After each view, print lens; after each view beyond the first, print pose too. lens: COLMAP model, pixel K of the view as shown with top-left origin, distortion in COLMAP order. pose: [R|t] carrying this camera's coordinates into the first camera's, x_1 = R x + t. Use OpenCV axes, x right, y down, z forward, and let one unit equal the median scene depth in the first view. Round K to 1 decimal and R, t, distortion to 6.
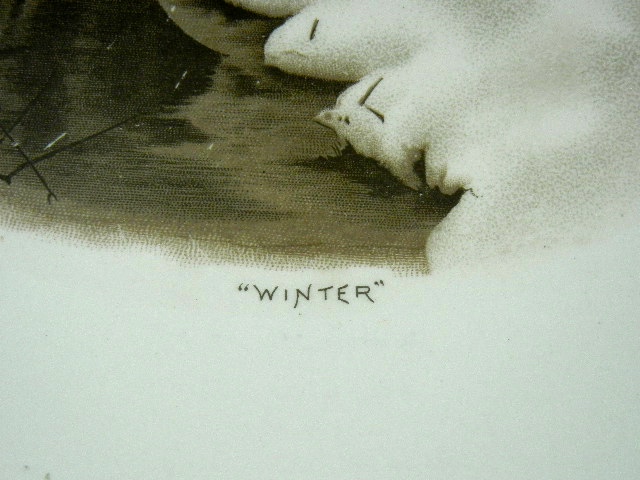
lens RADIAL K [[1660.5, 0, 320.0], [0, 1660.5, 240.0], [0, 0, 1]] dist [0.914915, 0.142103]
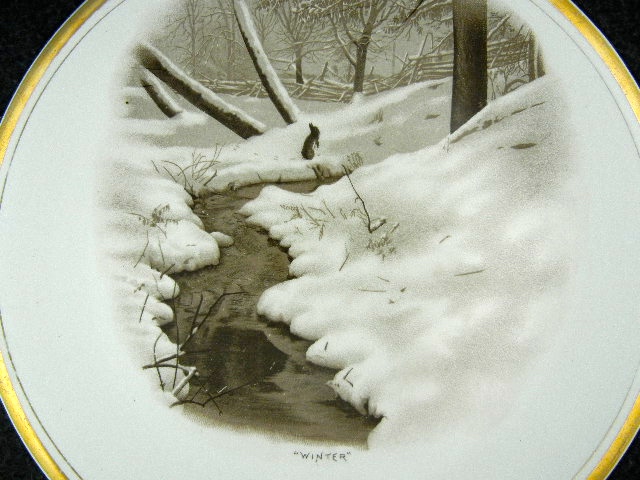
lens RADIAL K [[549.9, 0, 320.0], [0, 549.9, 240.0], [0, 0, 1]] dist [0.016690, 0.004346]
pose [[0.999199, 0.031979, -0.024044, 0.001431], [-0.038123, 0.943334, -0.329647, -0.003765], [0.012140, 0.330300, 0.943798, 0.145190]]
